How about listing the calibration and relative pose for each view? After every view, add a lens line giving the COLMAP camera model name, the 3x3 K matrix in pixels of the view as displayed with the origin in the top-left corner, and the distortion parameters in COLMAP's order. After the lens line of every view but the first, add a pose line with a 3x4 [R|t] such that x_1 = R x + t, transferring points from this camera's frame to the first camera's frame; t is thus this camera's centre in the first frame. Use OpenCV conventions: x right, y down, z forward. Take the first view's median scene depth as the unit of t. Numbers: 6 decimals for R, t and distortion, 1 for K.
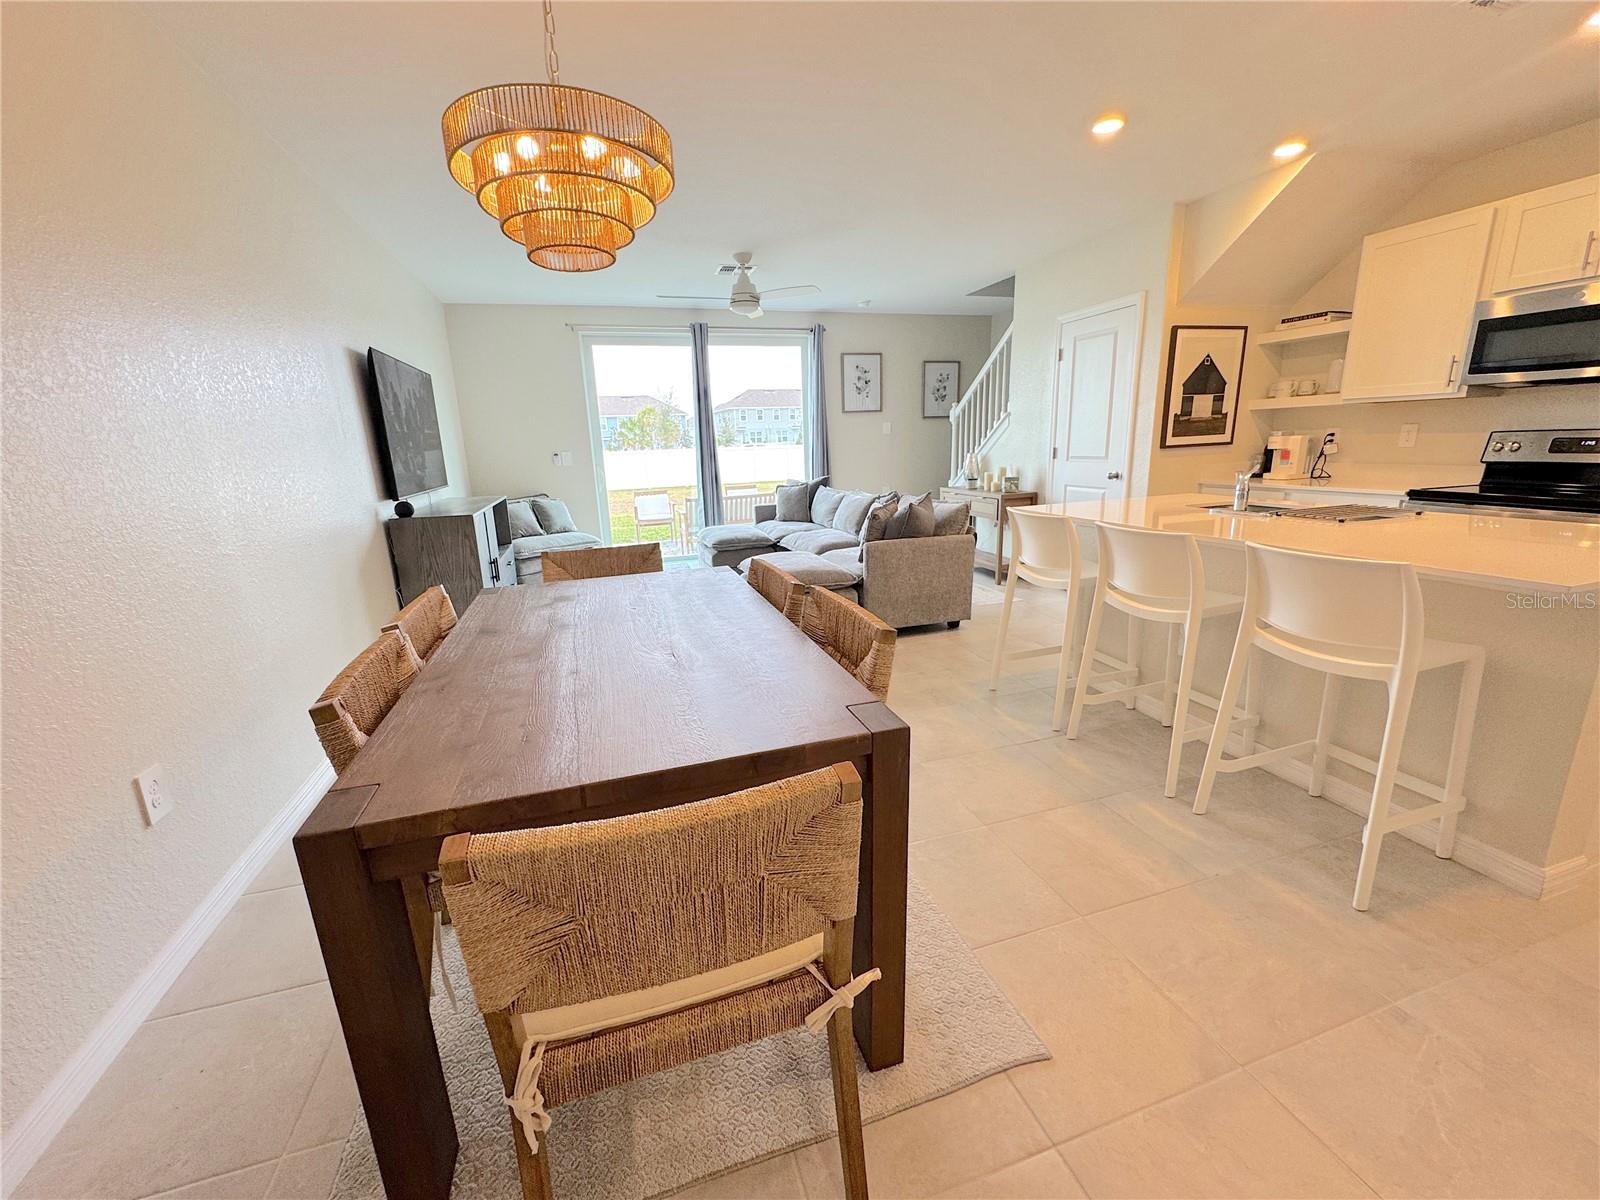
lens RADIAL K [[641.3, 0, 800.9], [0, 641.3, 601.2], [0, 0, 1]] dist [-0.002642, 0.000219]
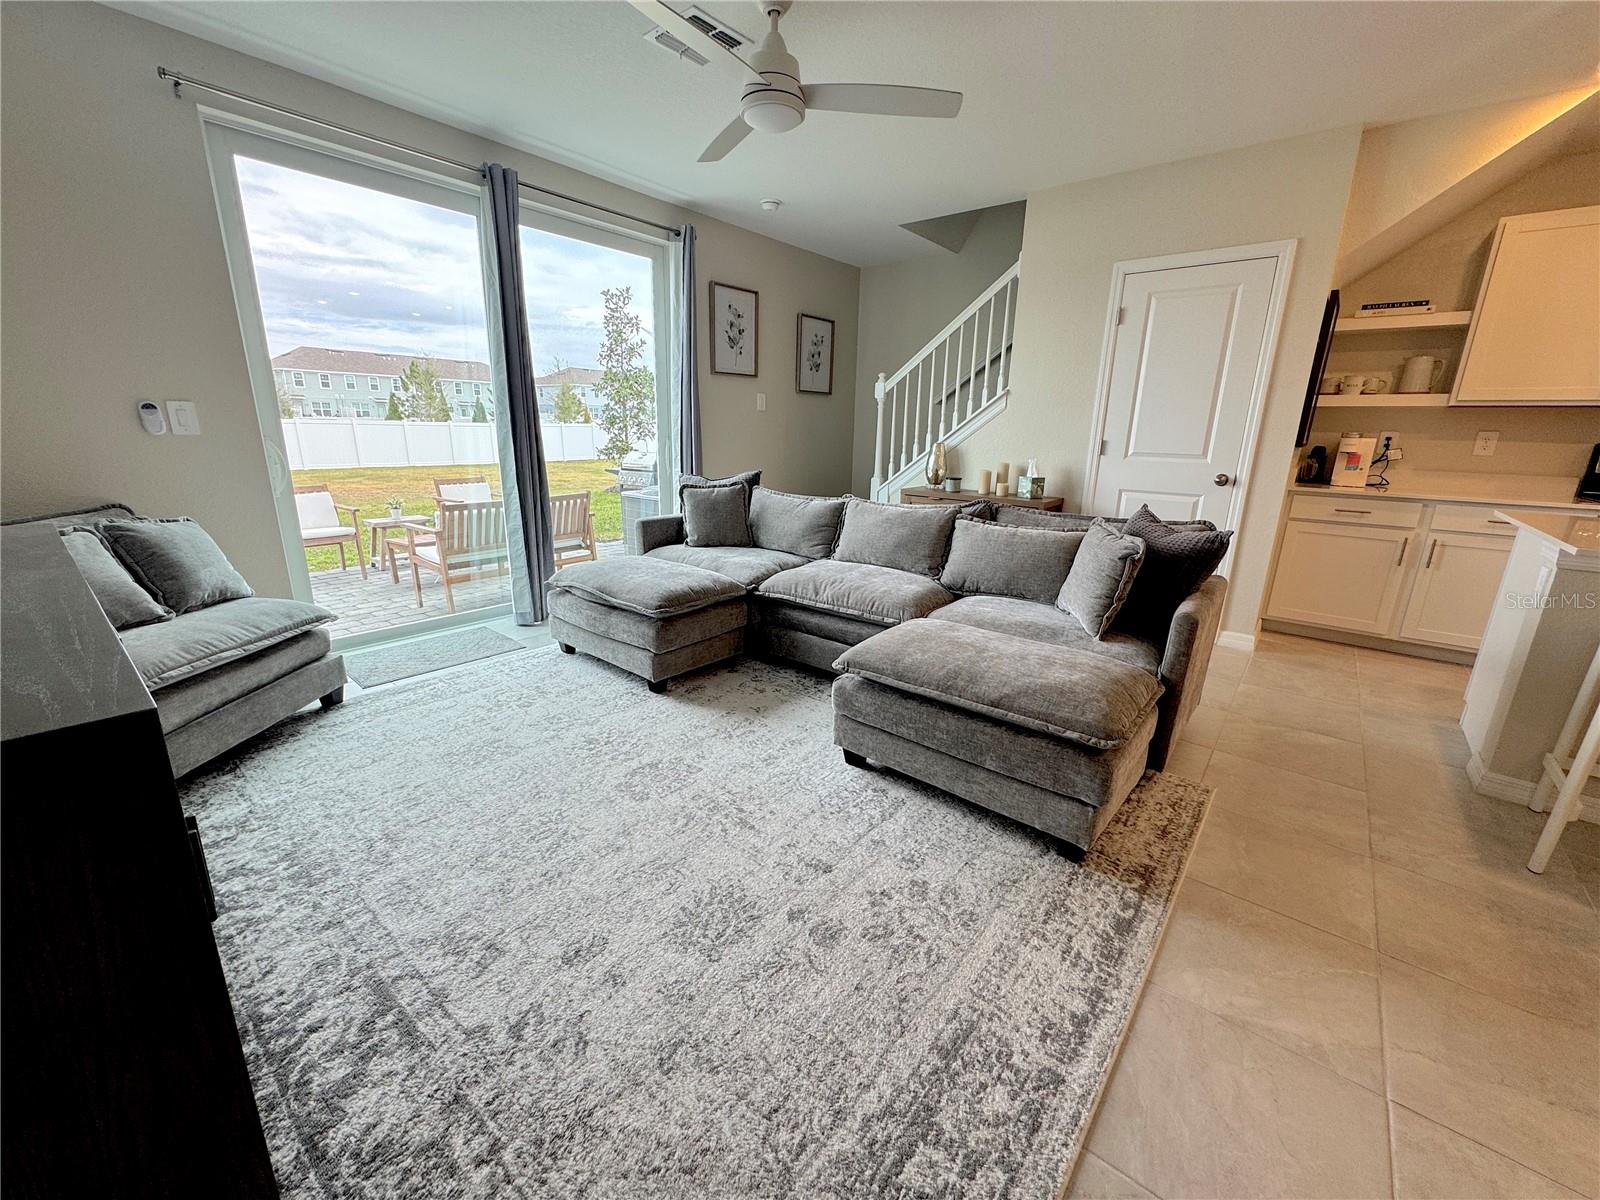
lens RADIAL K [[641.3, 0, 797.2], [0, 641.3, 599.8], [0, 0, 1]] dist [-0.002642, 0.000219]
pose [[0.840703, -0.092137, 0.533601, -0.389931], [0.083983, 0.995680, 0.039607, -0.131510], [-0.534945, 0.011516, 0.844809, 0.651936]]
